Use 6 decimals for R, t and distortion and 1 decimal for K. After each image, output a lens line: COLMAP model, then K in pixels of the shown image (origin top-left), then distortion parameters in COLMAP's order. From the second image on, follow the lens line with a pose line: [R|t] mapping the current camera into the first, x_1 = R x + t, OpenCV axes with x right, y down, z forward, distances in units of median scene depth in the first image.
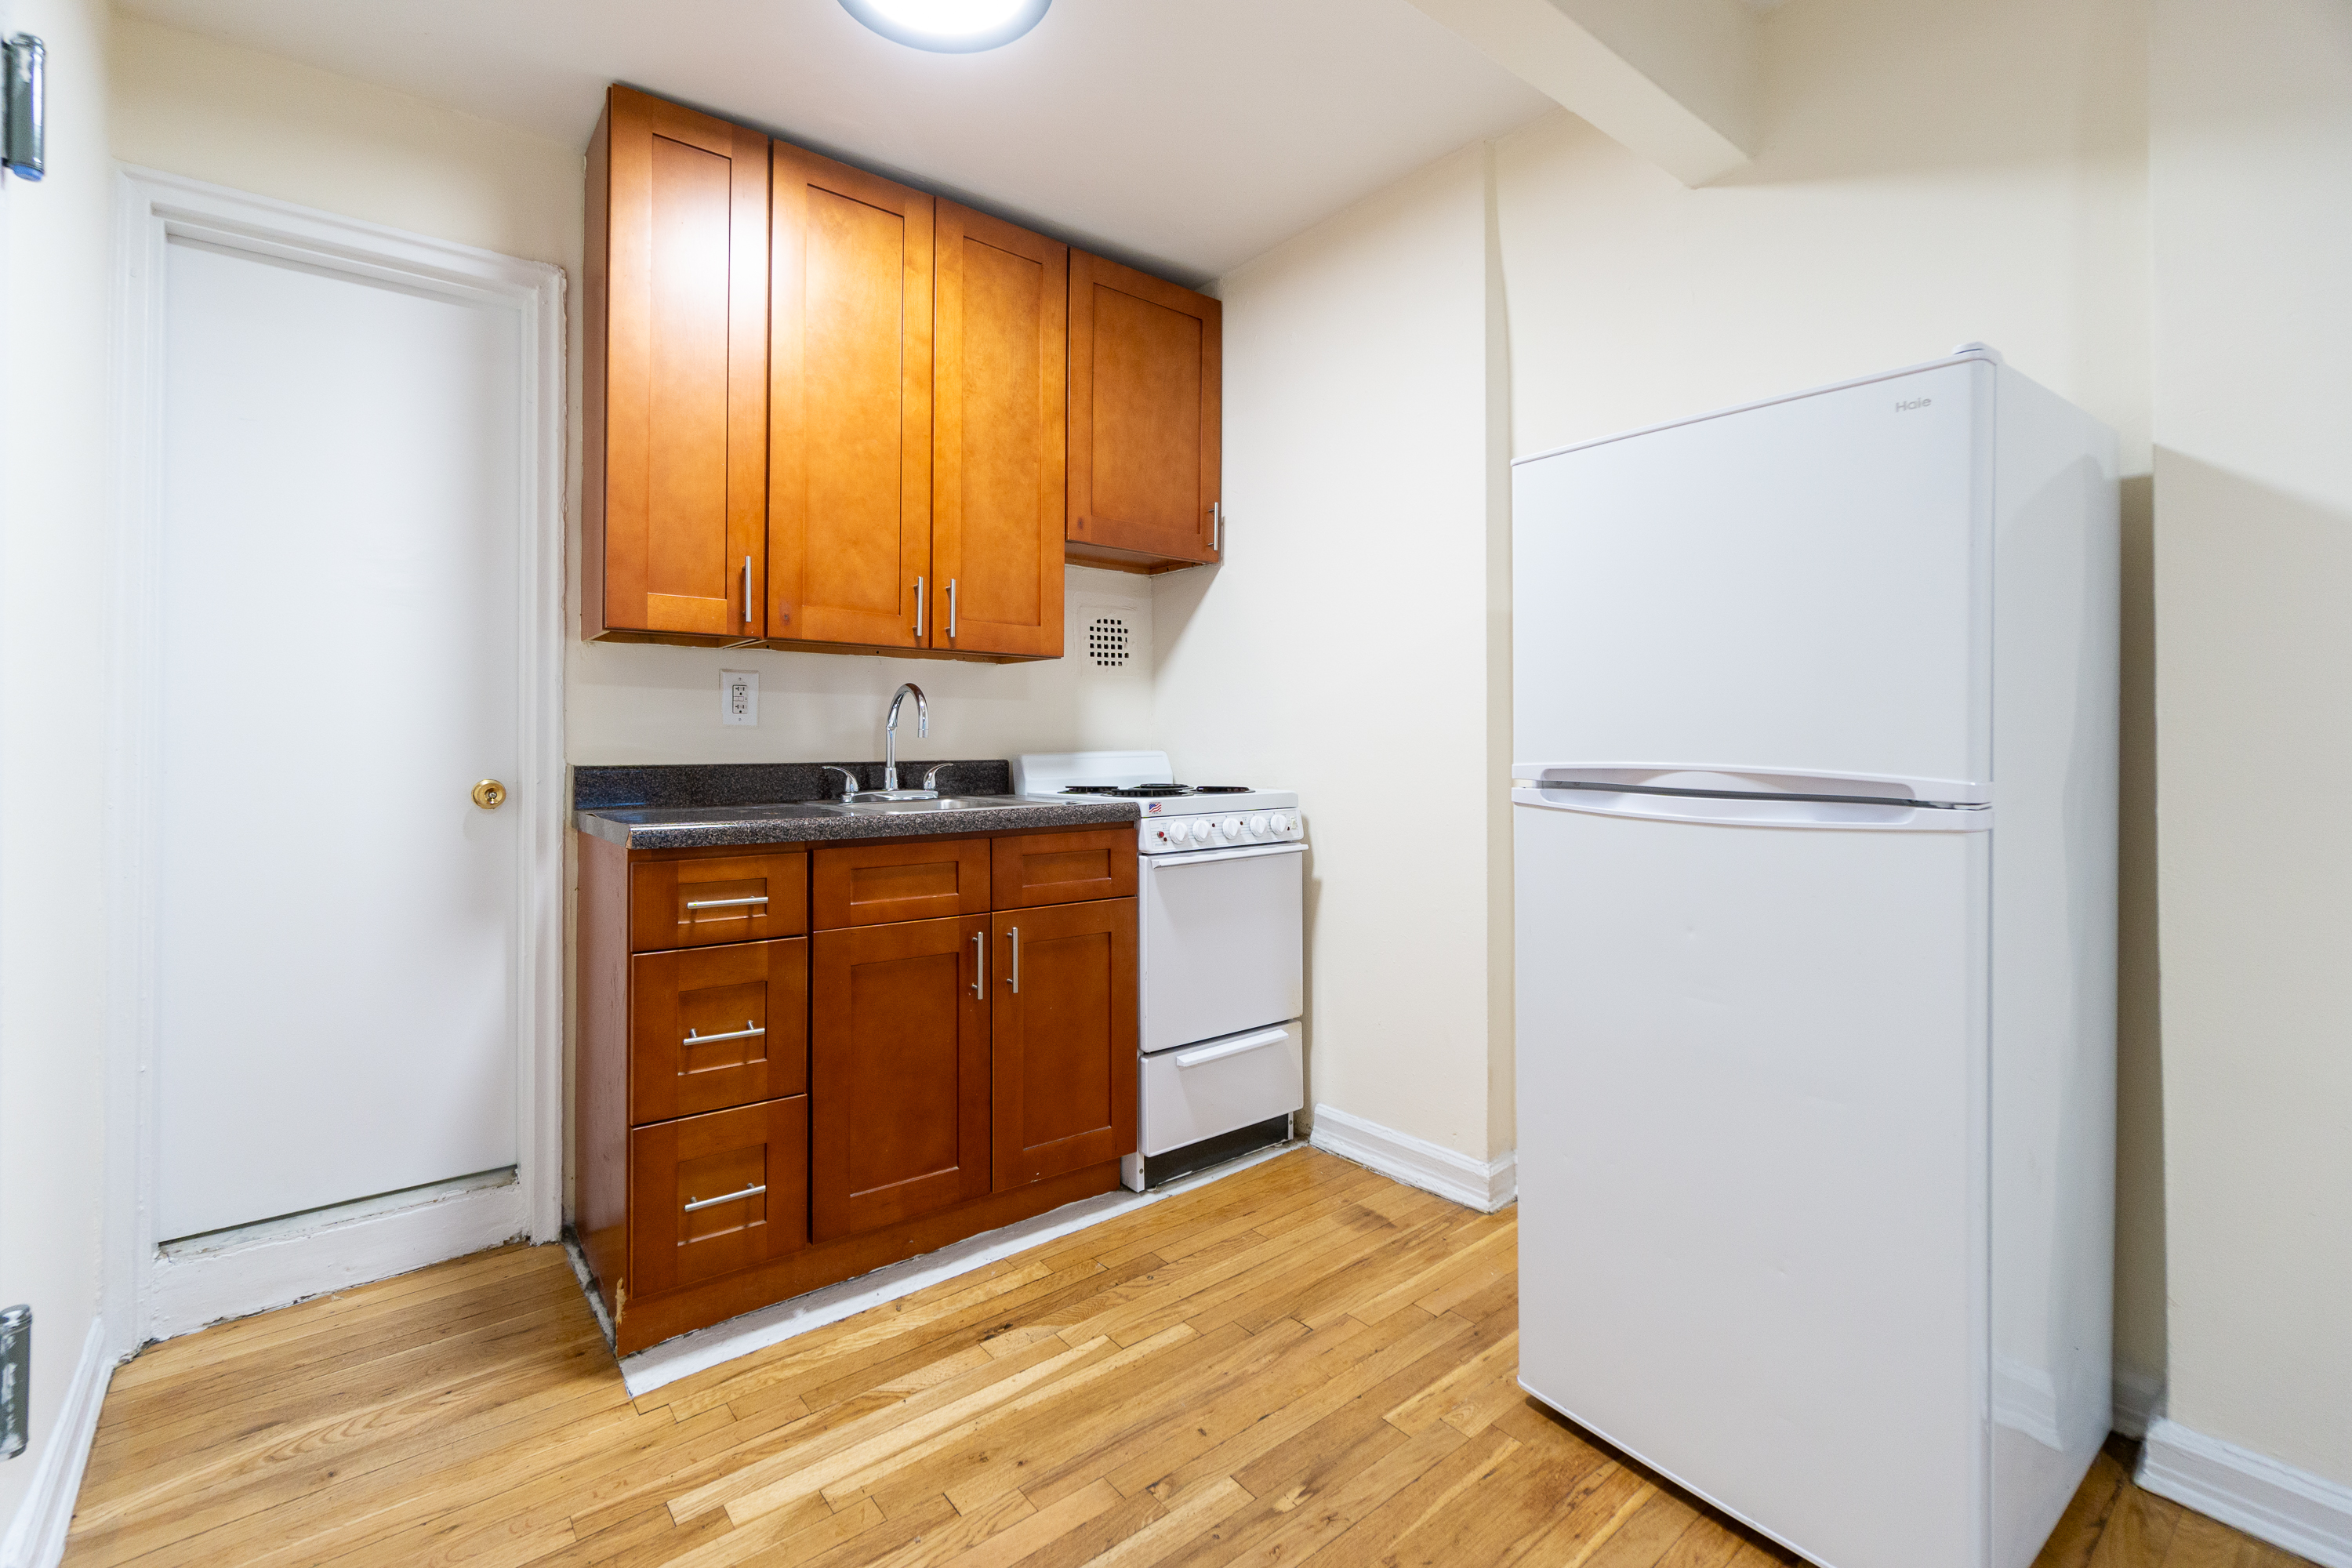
lens RADIAL K [[1025.6, 0, 1163.0], [0, 1025.6, 762.9], [0, 0, 1]] dist [0.004375, 0.000398]
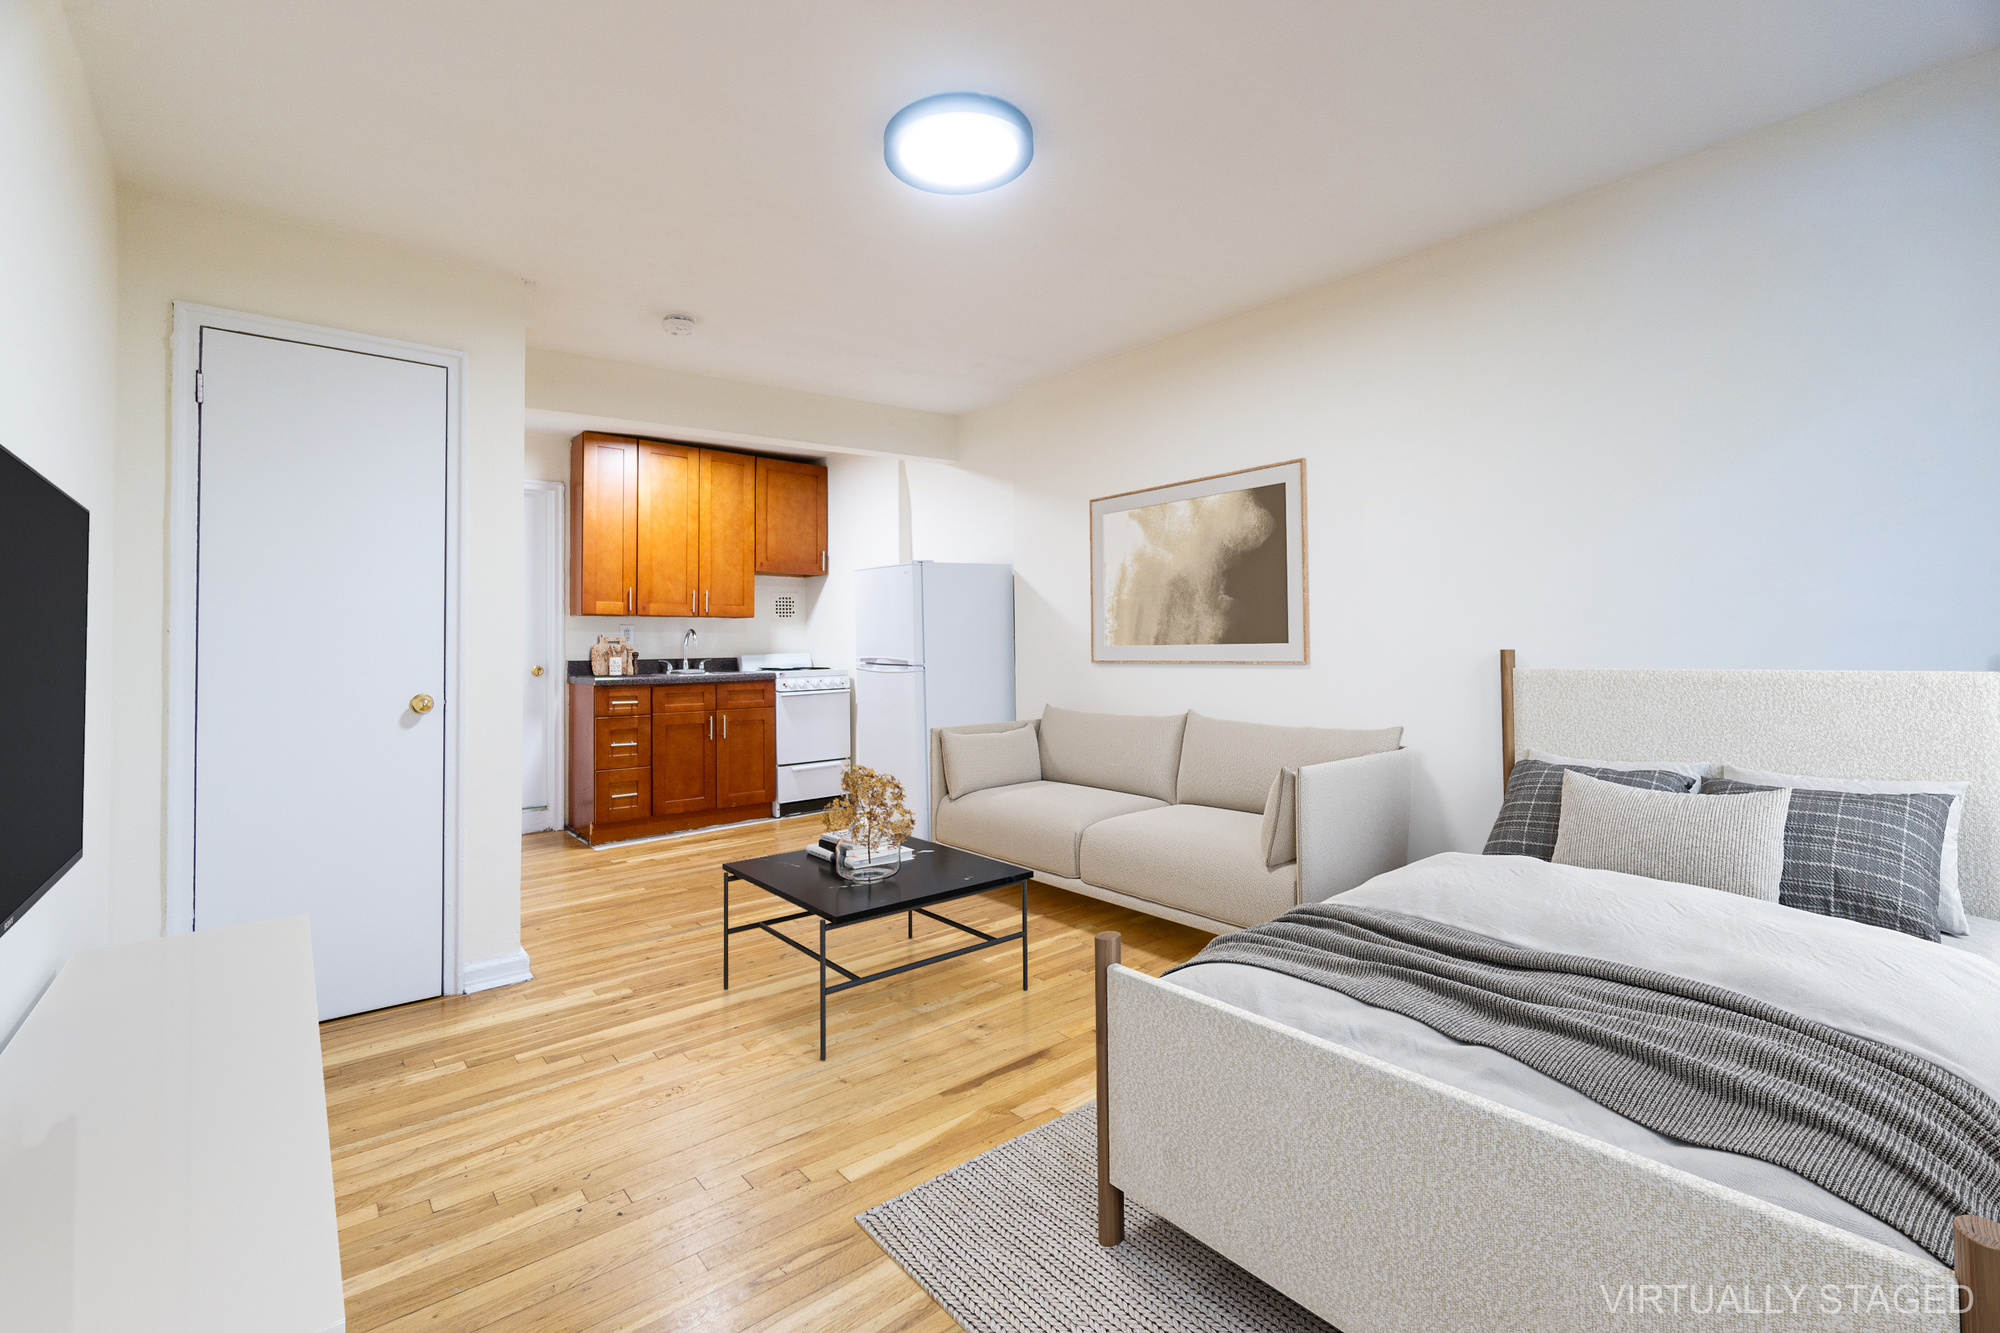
lens RADIAL K [[872.1, 0, 999.7], [0, 872.1, 651.3], [0, 0, 1]] dist [0.004375, 0.000398]
pose [[0.999782, -0.007715, 0.019407, 0.530640], [0.007874, 0.999936, -0.008170, 0.005929], [-0.019342, 0.008321, 0.999778, -1.336757]]
